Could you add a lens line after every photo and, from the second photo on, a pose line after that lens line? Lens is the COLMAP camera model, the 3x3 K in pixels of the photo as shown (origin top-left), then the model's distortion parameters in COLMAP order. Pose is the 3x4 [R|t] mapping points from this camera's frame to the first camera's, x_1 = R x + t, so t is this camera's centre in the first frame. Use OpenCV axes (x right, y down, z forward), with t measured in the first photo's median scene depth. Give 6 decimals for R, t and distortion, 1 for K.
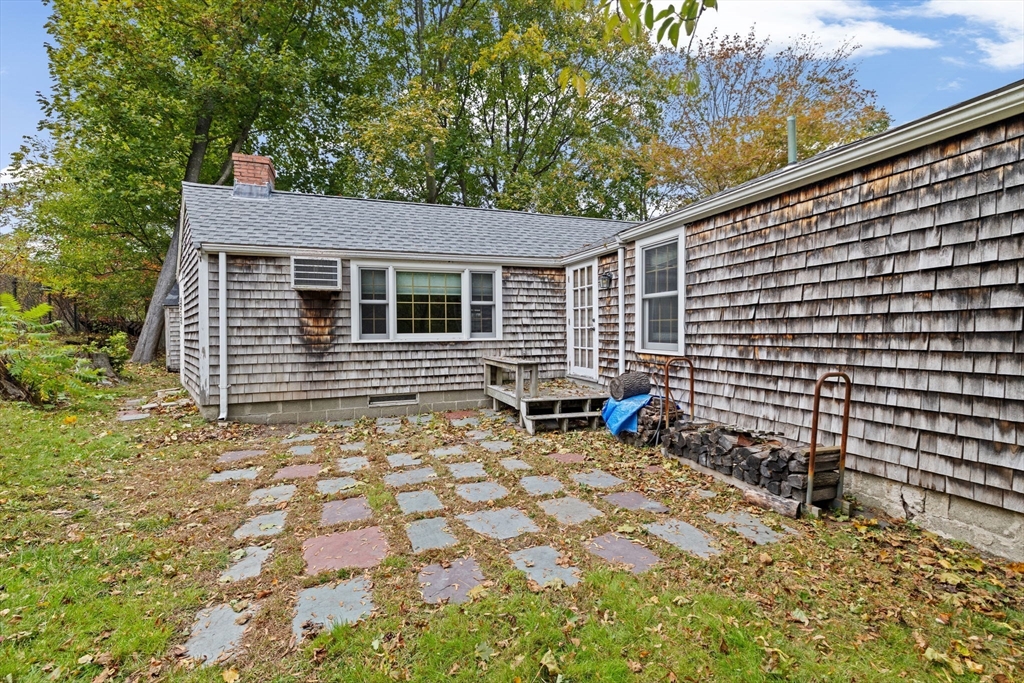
lens RADIAL K [[439.7, 0, 509.4], [0, 439.7, 337.5], [0, 0, 1]] dist [-0.004883, 0.000078]
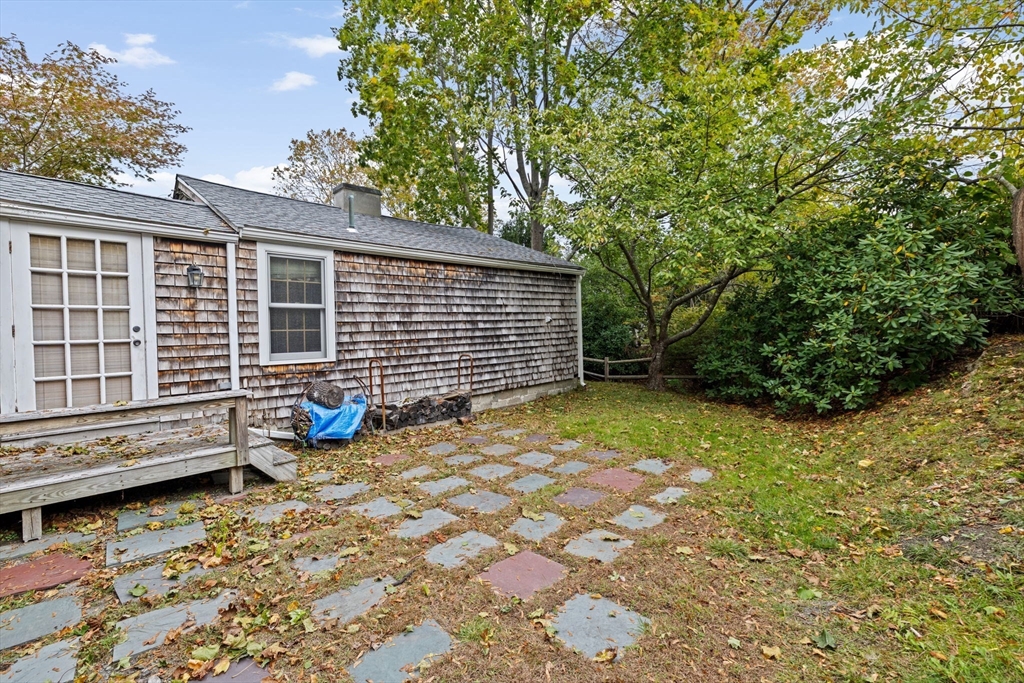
lens RADIAL K [[439.7, 0, 510.2], [0, 439.7, 337.2], [0, 0, 1]] dist [-0.004883, 0.000078]
pose [[-0.427015, -0.009865, 0.904191, -1.053794], [0.029736, 0.999246, 0.024946, -0.045142], [-0.903756, 0.037539, -0.426399, 1.298760]]
